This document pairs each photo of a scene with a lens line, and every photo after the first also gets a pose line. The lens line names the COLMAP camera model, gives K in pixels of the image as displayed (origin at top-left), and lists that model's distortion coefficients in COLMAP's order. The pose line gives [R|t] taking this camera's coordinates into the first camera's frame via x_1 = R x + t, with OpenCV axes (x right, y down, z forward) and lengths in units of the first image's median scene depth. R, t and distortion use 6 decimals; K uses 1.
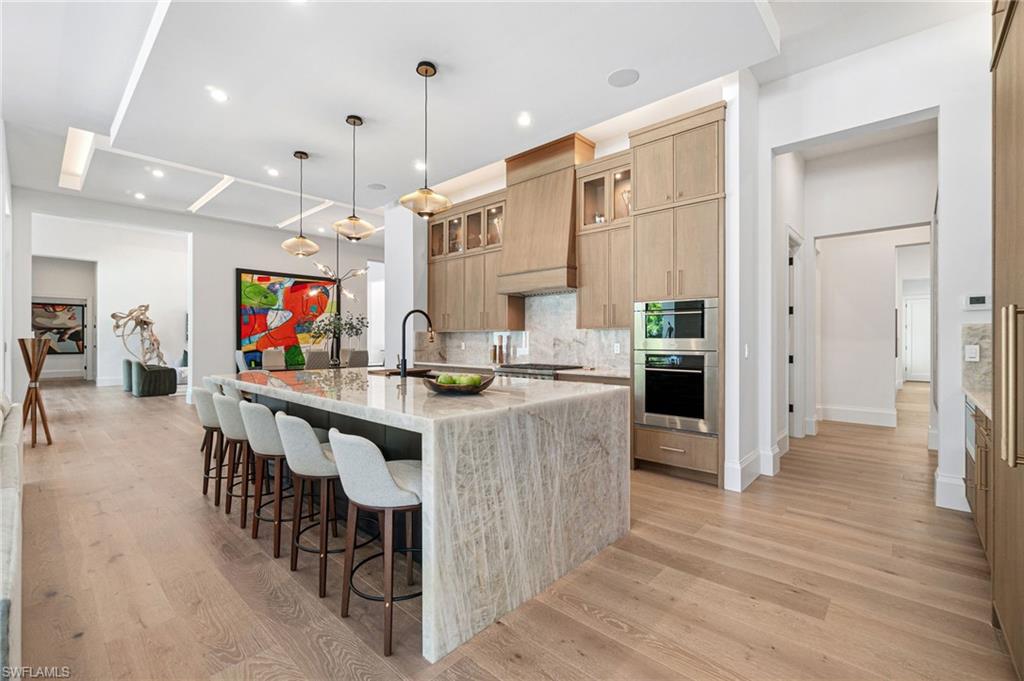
lens RADIAL K [[441.5, 0, 515.3], [0, 441.5, 333.3], [0, 0, 1]] dist [-0.006016, 0.001178]
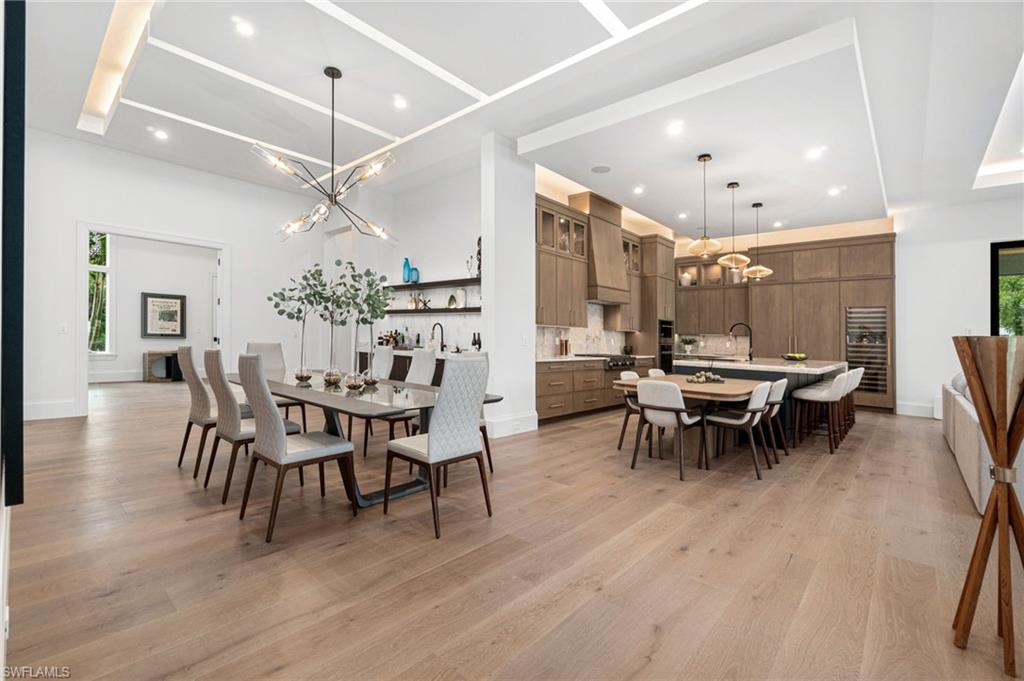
lens RADIAL K [[441.5, 0, 509.4], [0, 441.5, 314.3], [0, 0, 1]] dist [-0.006016, 0.001178]
pose [[-0.000729, 0.049297, 0.998784, -1.367582], [-0.041737, 0.997912, -0.049285, 0.027075], [-0.999128, -0.041722, 0.001330, 1.321245]]
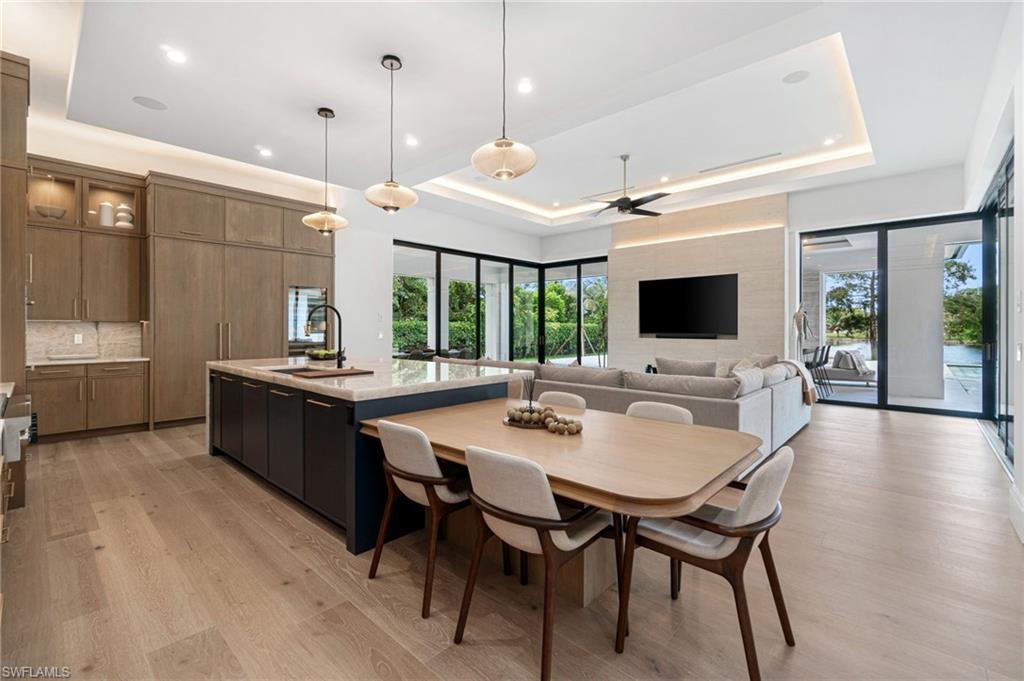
lens RADIAL K [[441.5, 0, 511.8], [0, 441.5, 325.5], [0, 0, 1]] dist [-0.006016, 0.001178]
pose [[-0.999961, -0.004002, 0.007851, -0.456830], [-0.004146, 0.999822, -0.018410, 0.008394], [-0.007776, -0.018442, -0.999800, 1.376443]]
